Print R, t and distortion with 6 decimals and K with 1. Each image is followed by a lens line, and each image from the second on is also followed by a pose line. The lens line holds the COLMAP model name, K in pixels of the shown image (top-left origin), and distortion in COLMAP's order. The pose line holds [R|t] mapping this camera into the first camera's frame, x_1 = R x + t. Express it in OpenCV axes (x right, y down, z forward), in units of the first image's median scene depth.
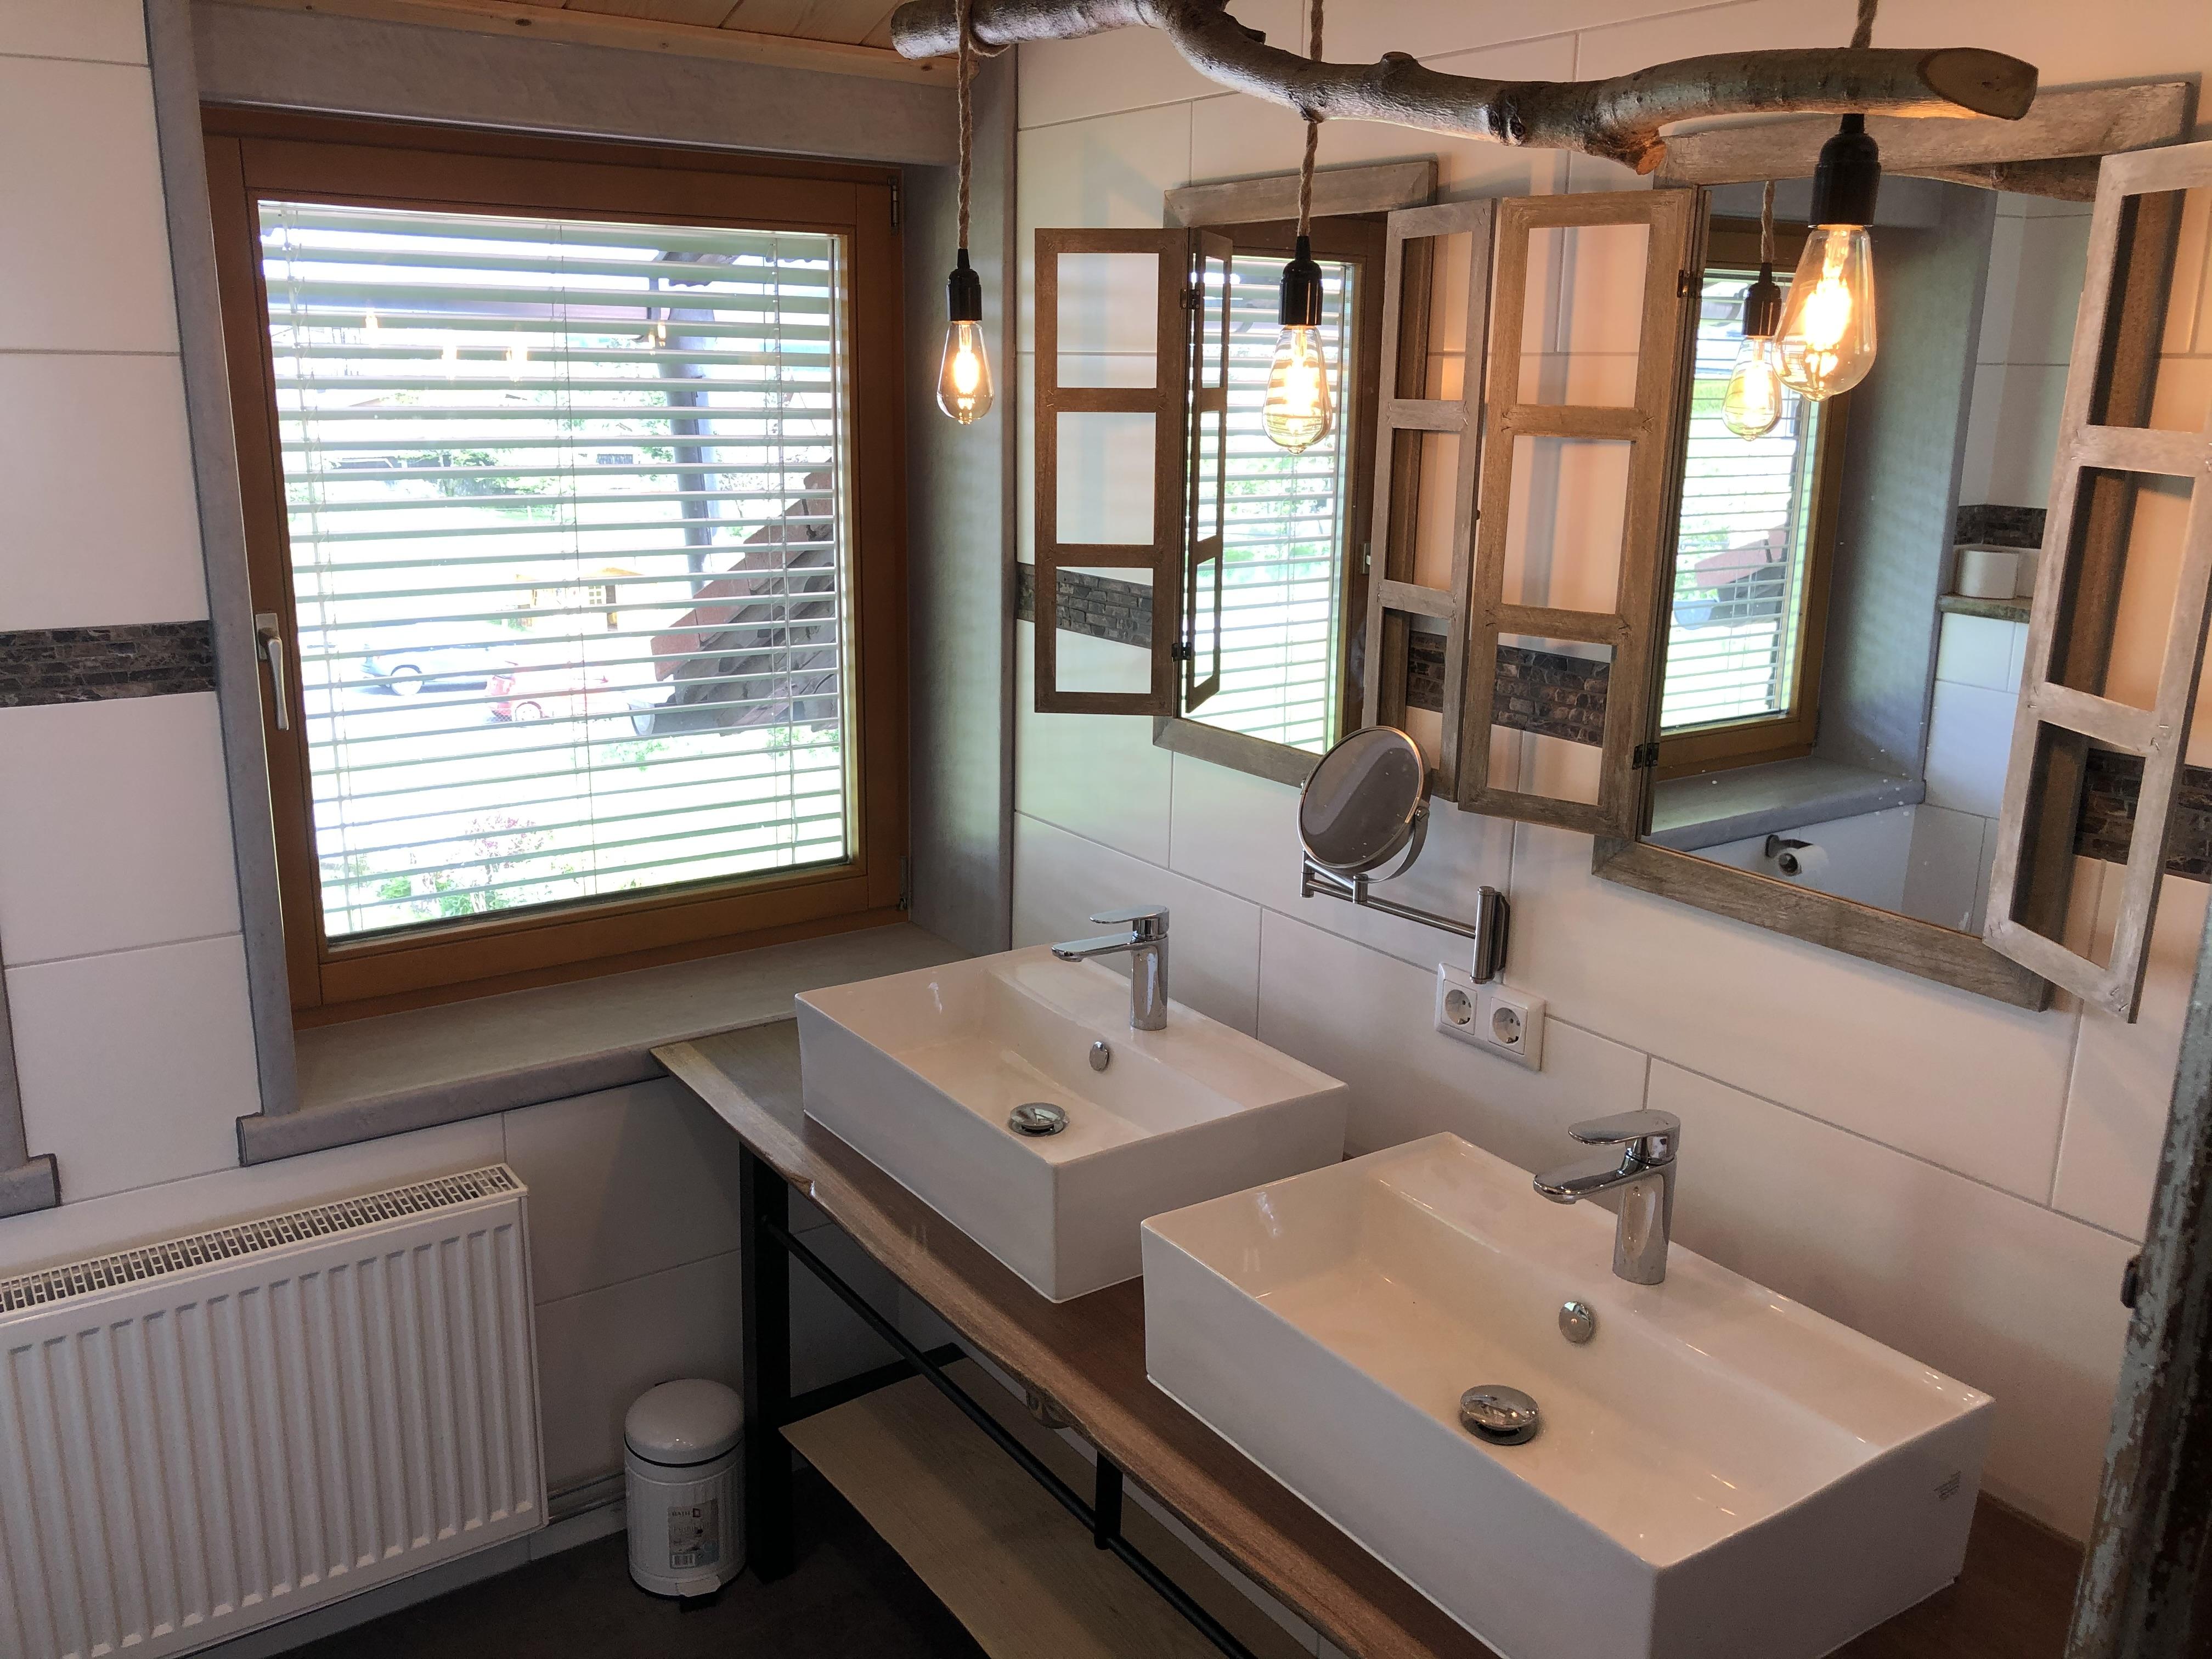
lens RADIAL K [[1821.6, 0, 1109.1], [0, 1821.6, 829.4], [0, 0, 1]] dist [0.018579, -0.015941]
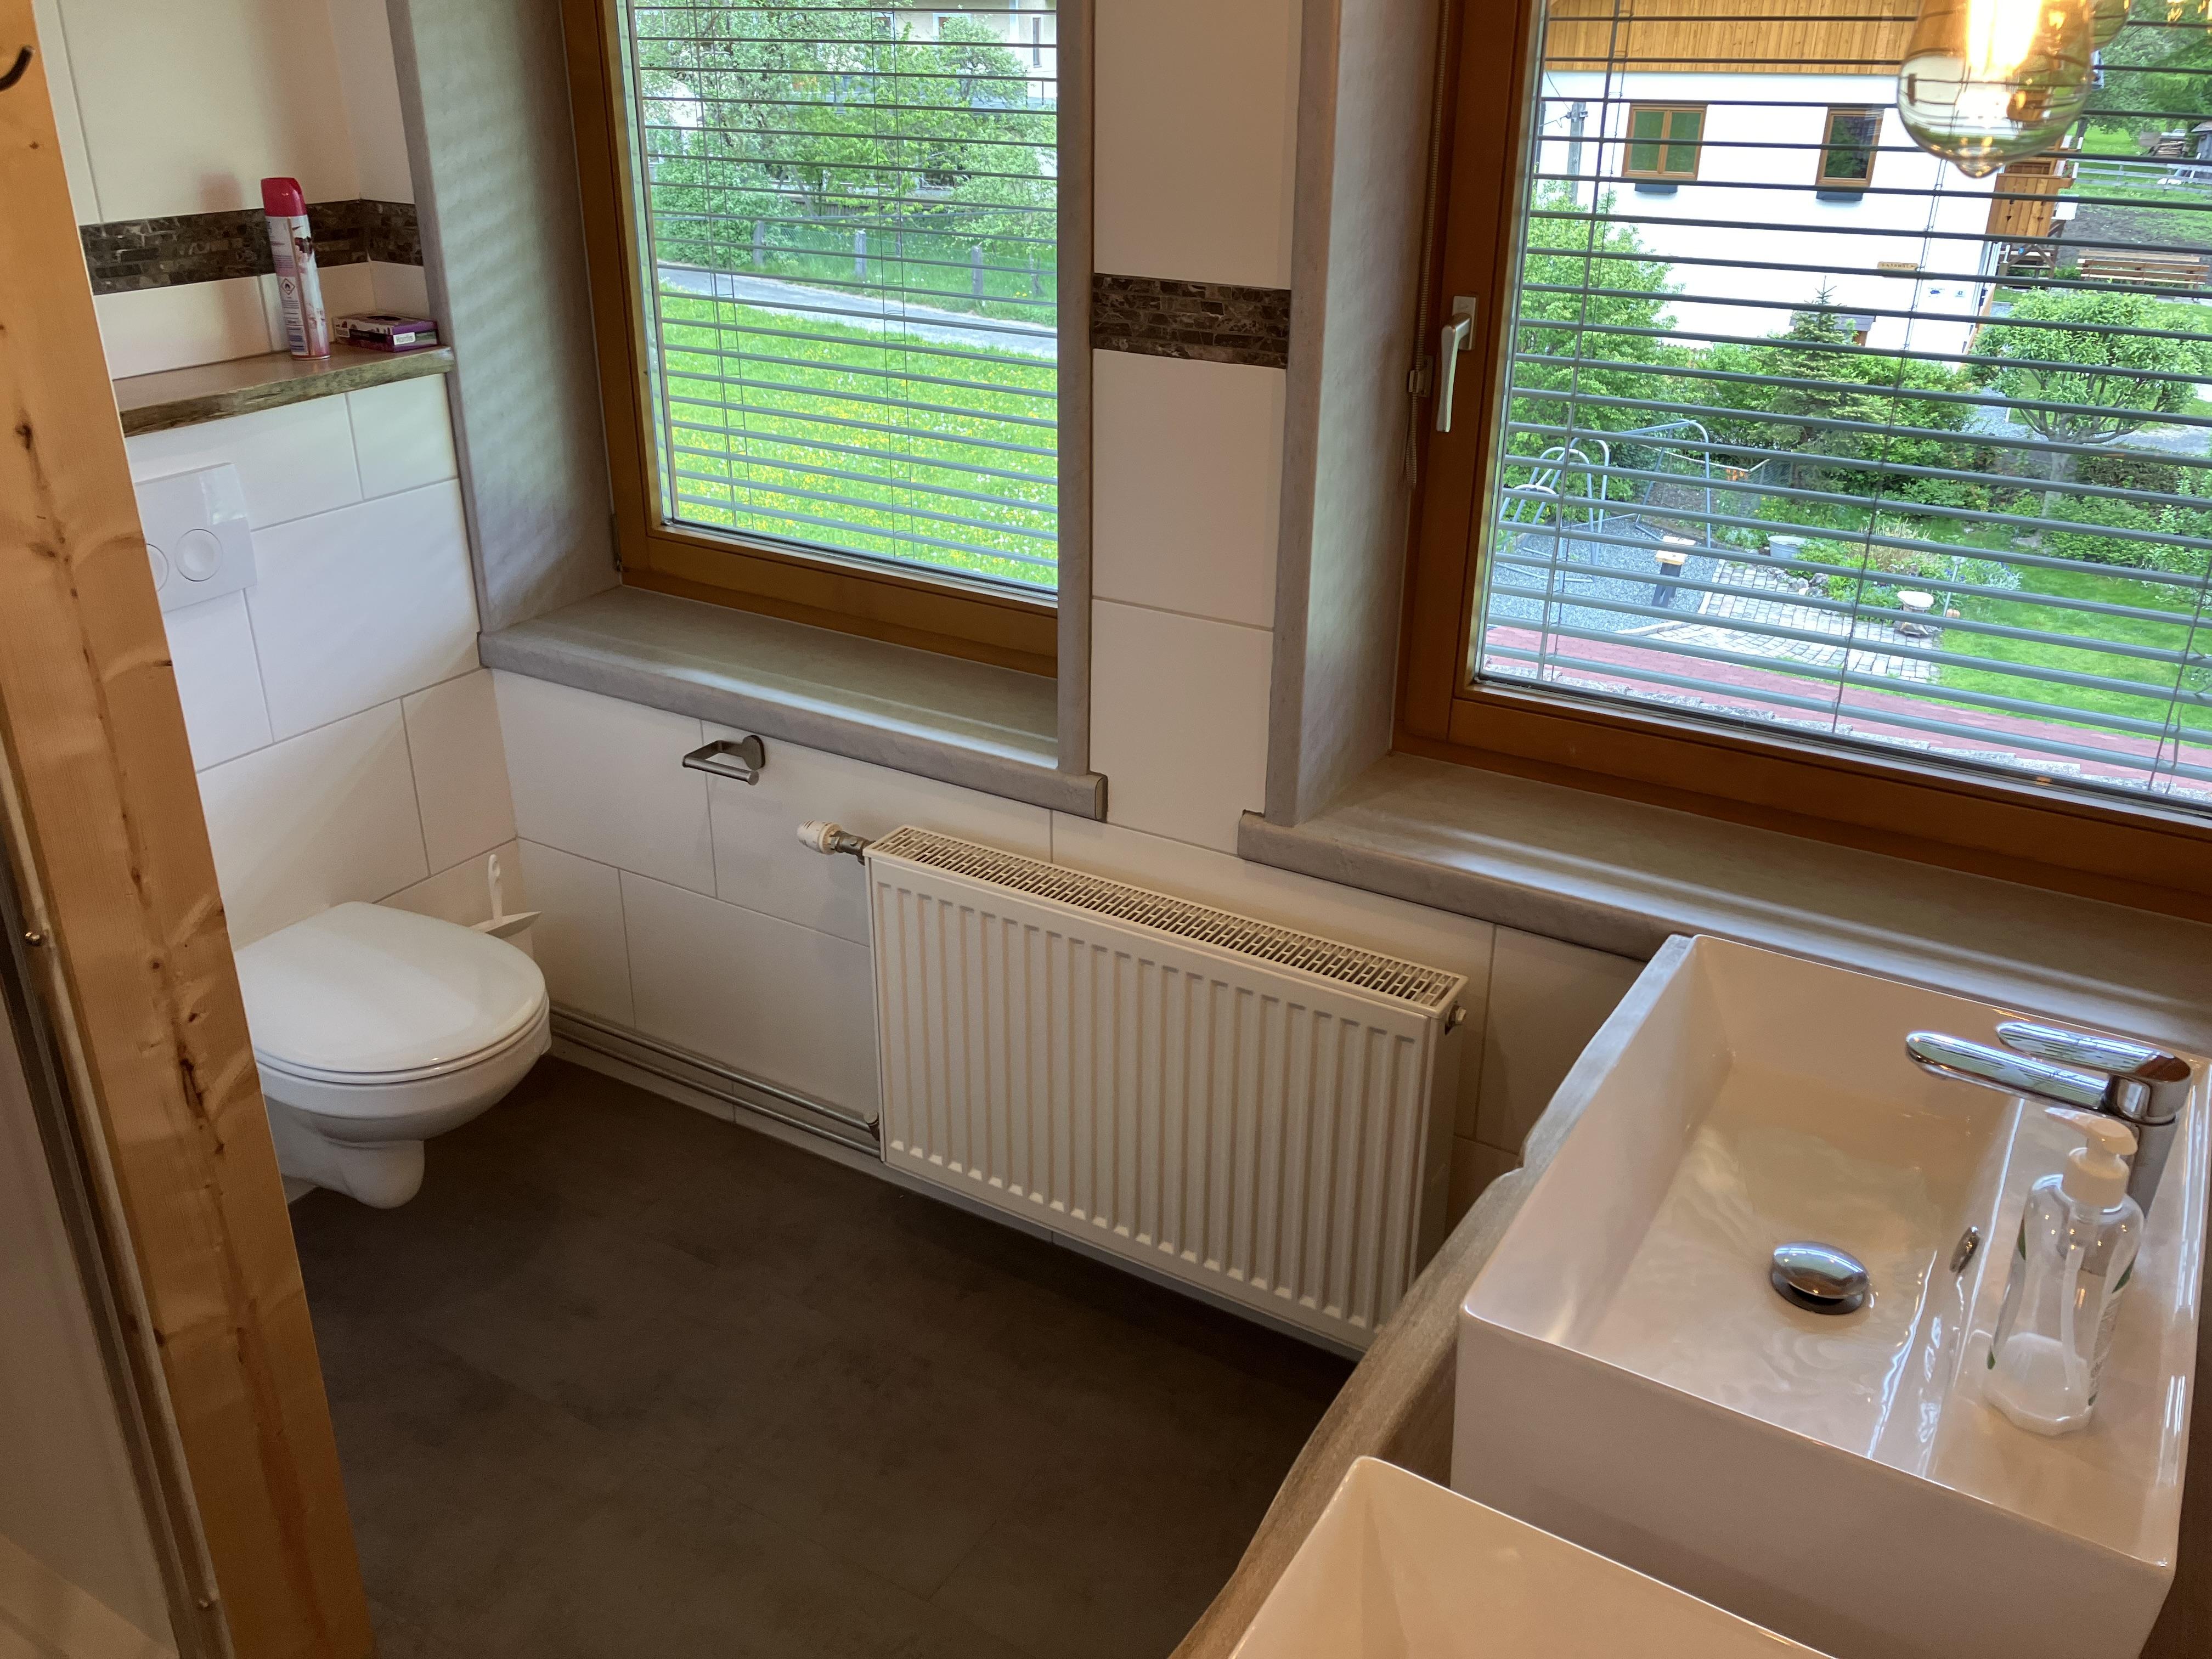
lens RADIAL K [[1813.0, 0, 1100.6], [0, 1813.0, 826.5], [0, 0, 1]] dist [0.022678, -0.035202]
pose [[0.396845, 0.359312, -0.844635, 0.348045], [-0.228580, 0.929893, 0.288185, -0.106227], [0.888969, 0.078702, 0.451155, 0.526736]]
